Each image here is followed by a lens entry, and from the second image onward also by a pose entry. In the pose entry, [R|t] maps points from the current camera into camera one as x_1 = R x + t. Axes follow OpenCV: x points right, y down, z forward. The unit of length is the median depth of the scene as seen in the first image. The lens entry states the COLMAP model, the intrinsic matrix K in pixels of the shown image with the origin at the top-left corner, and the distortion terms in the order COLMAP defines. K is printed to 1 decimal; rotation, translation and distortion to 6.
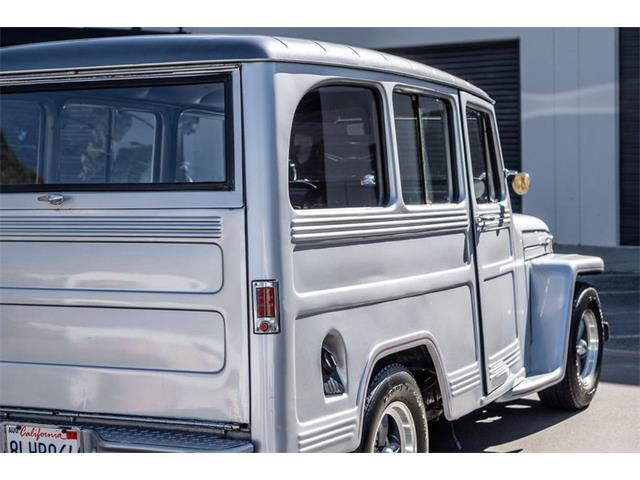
lens RADIAL K [[1398.6, 0, 325.0], [0, 1398.6, 241.0], [0, 0, 1]] dist [0.075567, 0.000000]
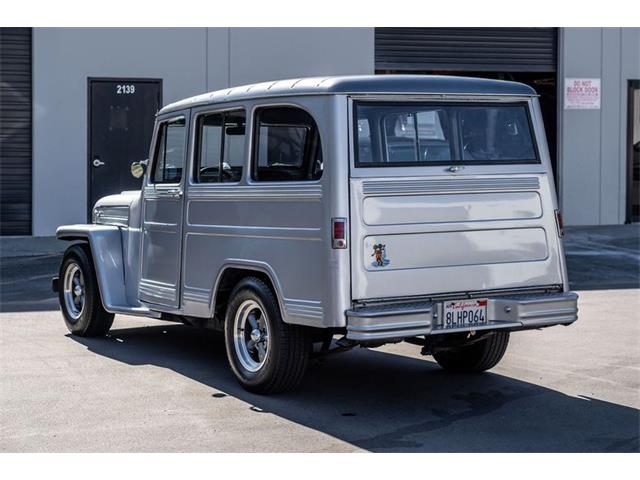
lens RADIAL K [[1398.6, 0, 307.5], [0, 1398.6, 186.2], [0, 0, 1]] dist [0.075567, 0.000000]
pose [[0.529226, -0.007450, 0.848448, -1.562987], [0.047976, 0.998624, -0.021157, 0.016394], [-0.847124, 0.051902, 0.528855, 0.223027]]
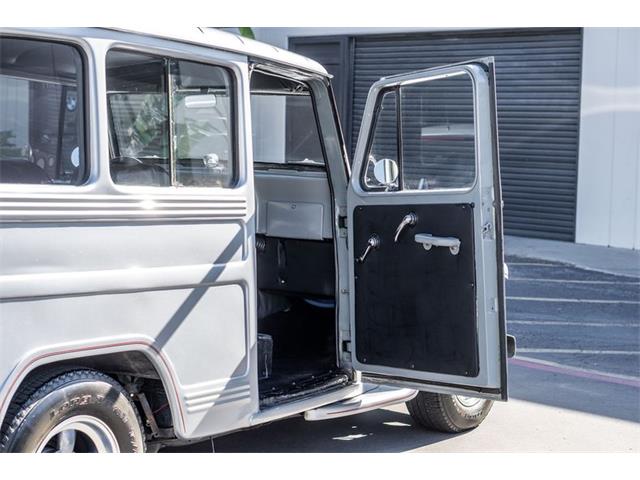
lens RADIAL K [[1398.6, 0, 324.2], [0, 1398.6, 236.5], [0, 0, 1]] dist [0.075567, 0.000000]
pose [[0.991529, 0.056907, -0.116754, 0.287790], [-0.056154, 0.998375, 0.009732, -0.010050], [0.117118, -0.003093, 0.993113, 0.173827]]
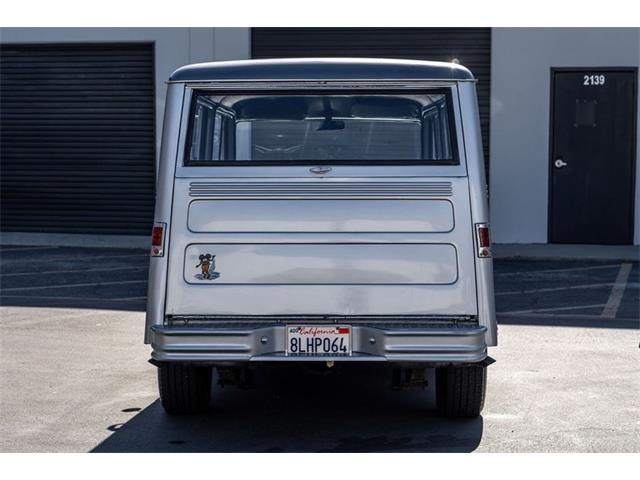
lens RADIAL K [[1526.5, 0, 338.9], [0, 1526.5, 298.7], [0, 0, 1]] dist [0.029676, 0.000000]
pose [[0.910772, -0.020835, 0.412384, -0.742449], [0.008205, 0.999442, 0.032376, 0.046433], [-0.412828, -0.026104, 0.910435, -0.398752]]
